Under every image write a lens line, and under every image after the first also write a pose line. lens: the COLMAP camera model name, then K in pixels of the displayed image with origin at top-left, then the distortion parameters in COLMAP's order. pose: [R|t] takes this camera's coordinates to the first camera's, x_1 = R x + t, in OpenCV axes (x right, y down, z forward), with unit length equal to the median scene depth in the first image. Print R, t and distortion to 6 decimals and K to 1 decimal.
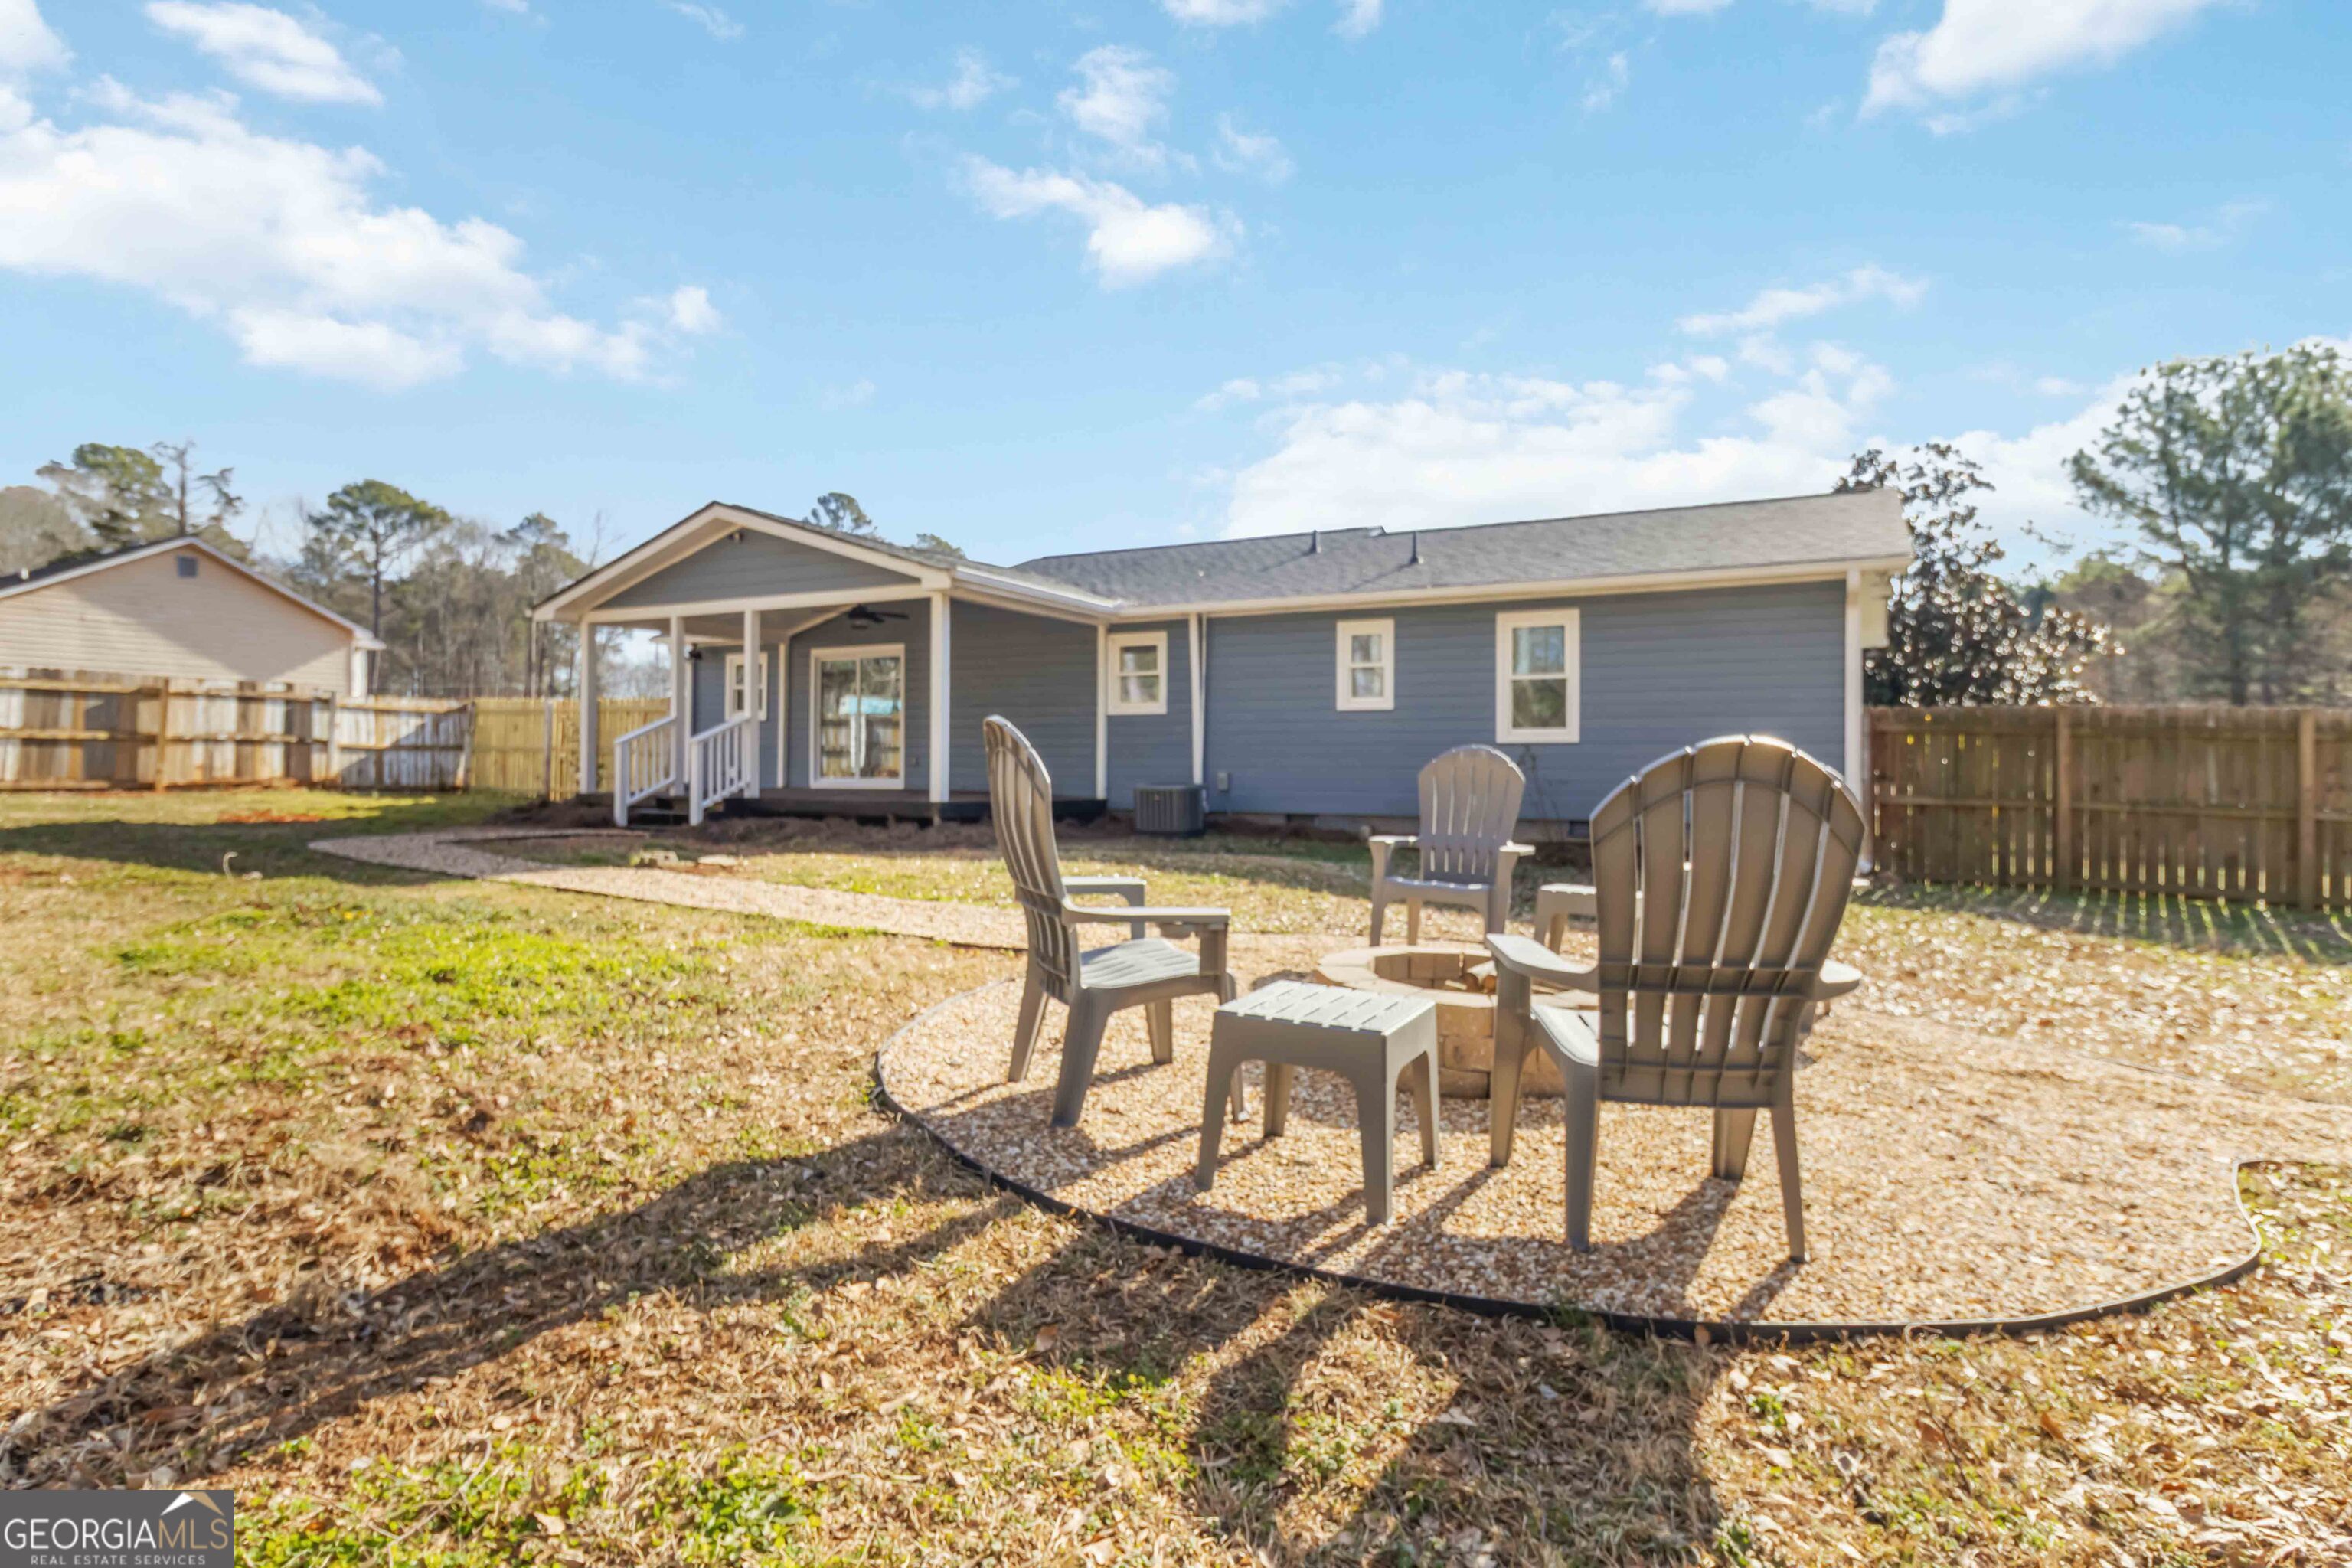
lens RADIAL K [[1262.1, 0, 1191.4], [0, 1262.1, 771.1], [0, 0, 1]] dist [-0.004495, 0.000499]
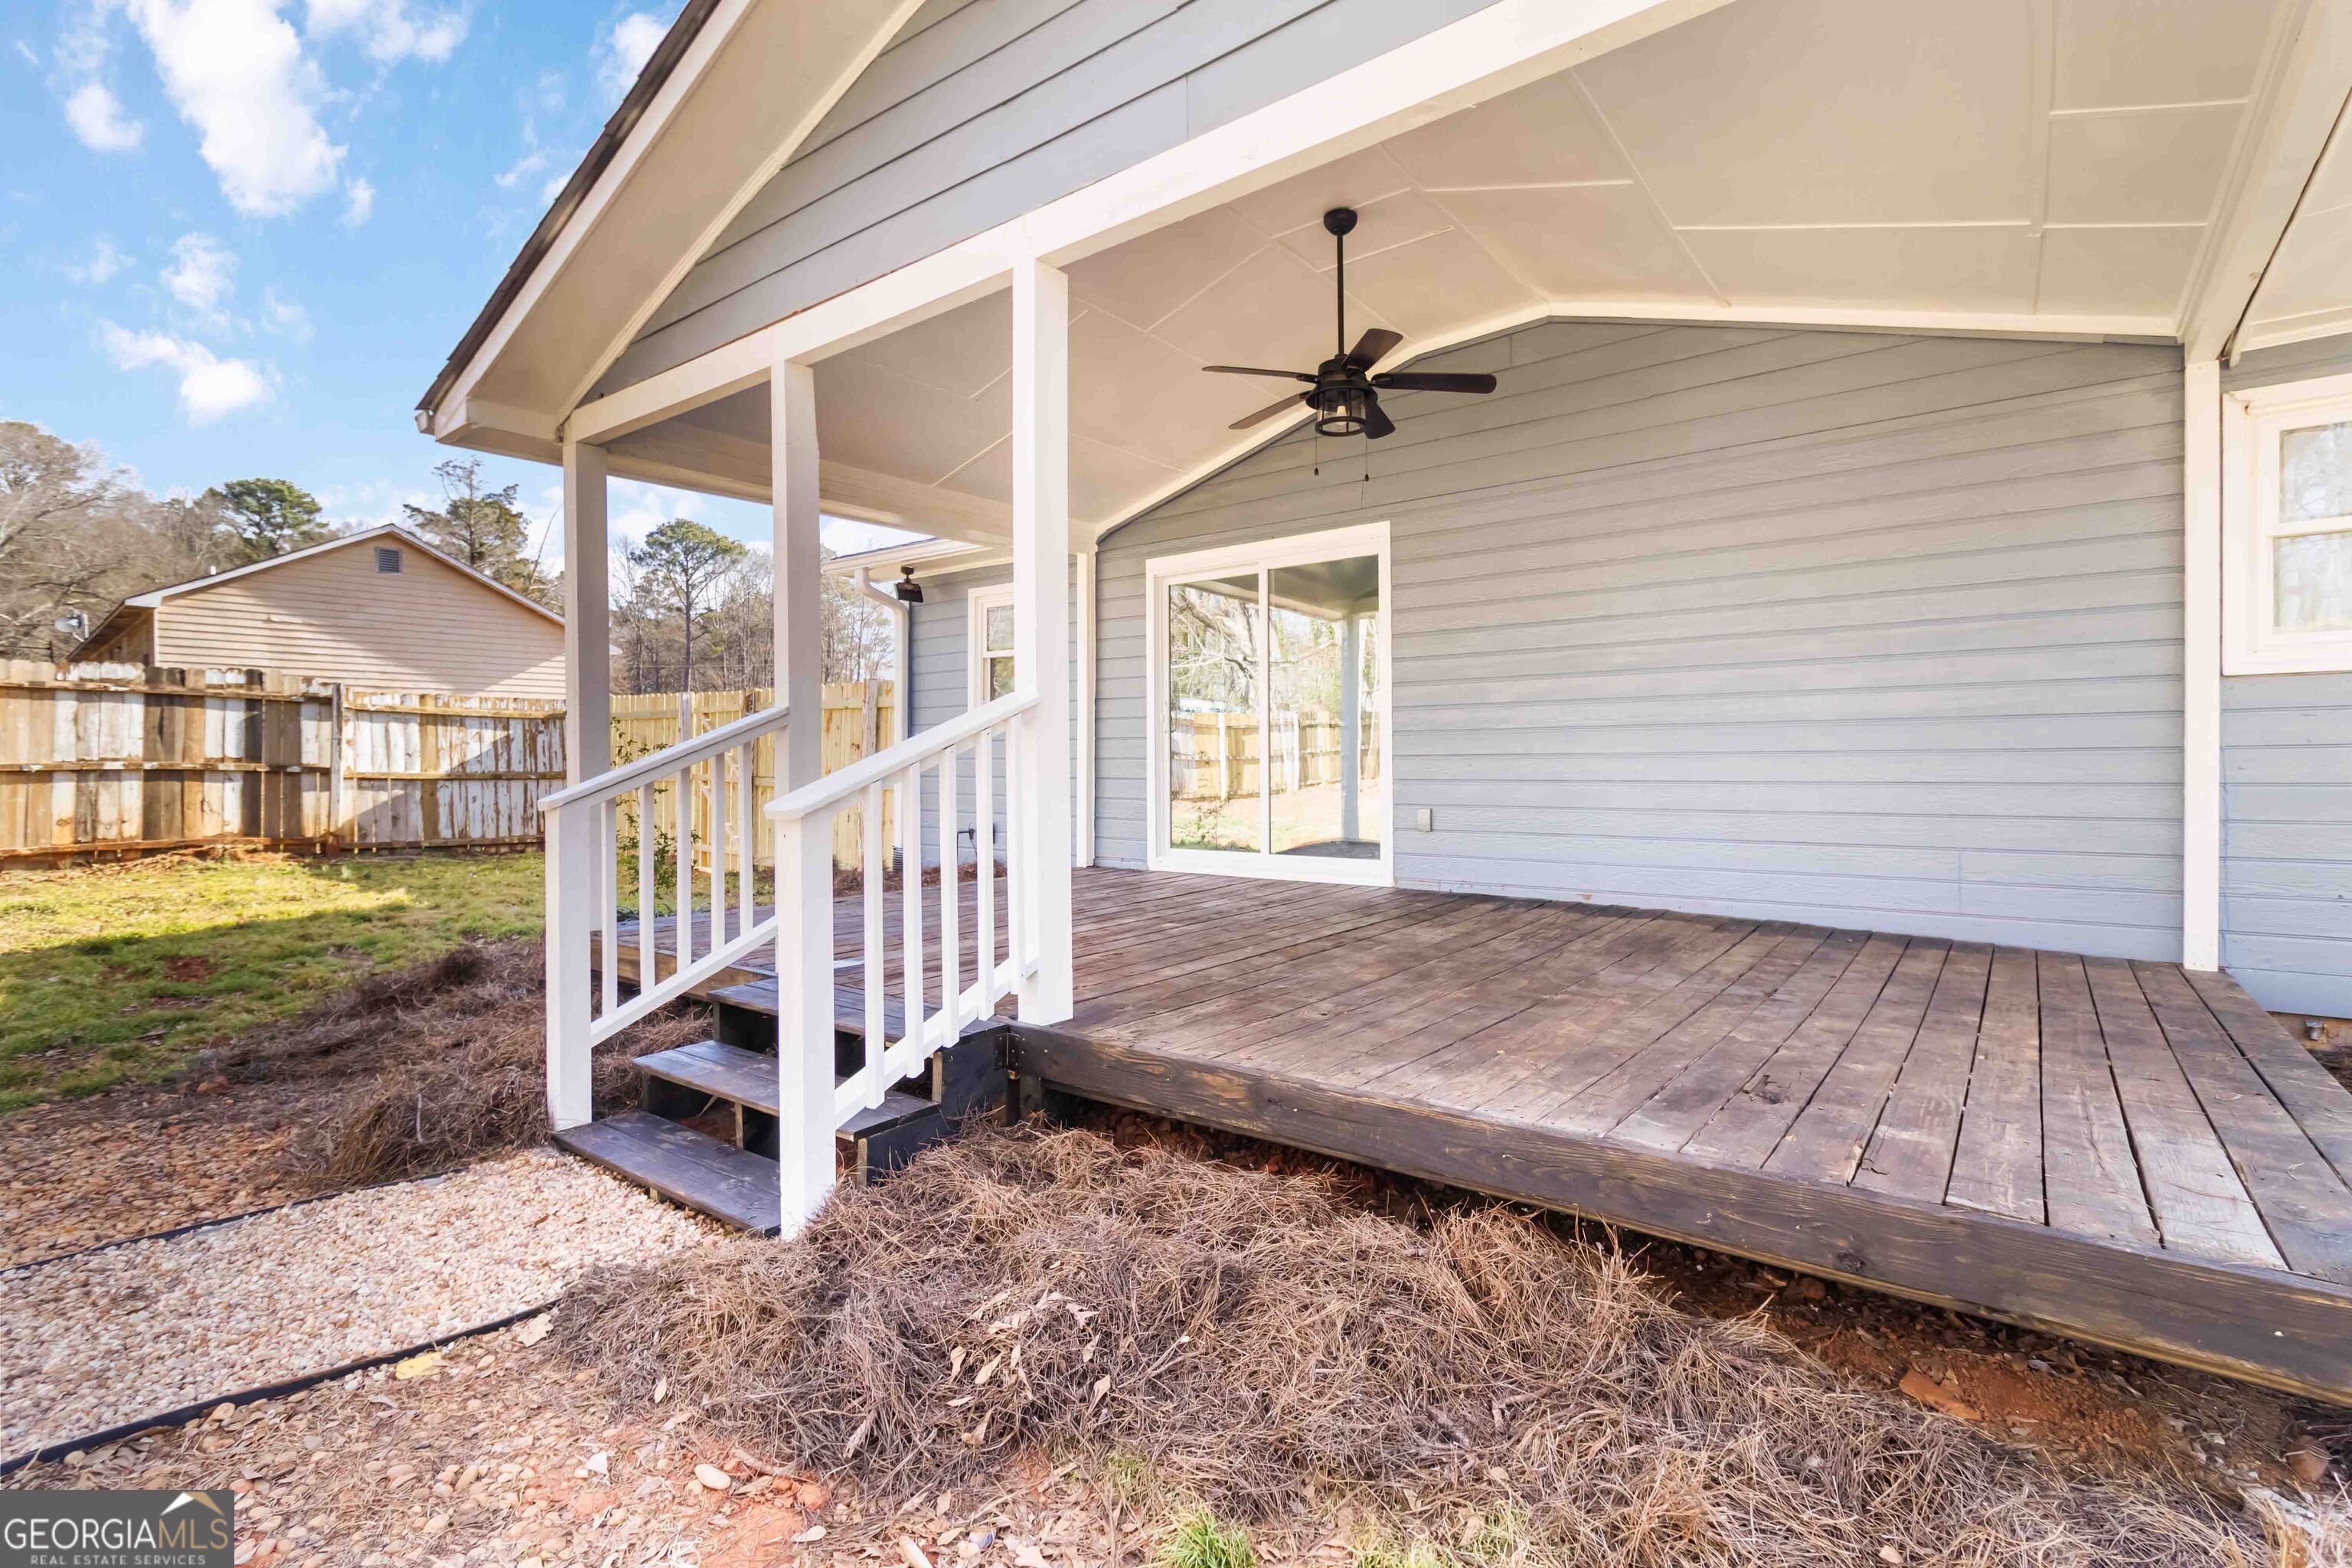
lens RADIAL K [[1111.8, 0, 1170.9], [0, 1111.8, 784.4], [0, 0, 1]] dist [0.004958, 0.001175]
pose [[0.982324, -0.005615, -0.187103, -0.206821], [0.008123, 0.999887, 0.012641, -0.020737], [0.187011, -0.013938, 0.982259, 0.575228]]
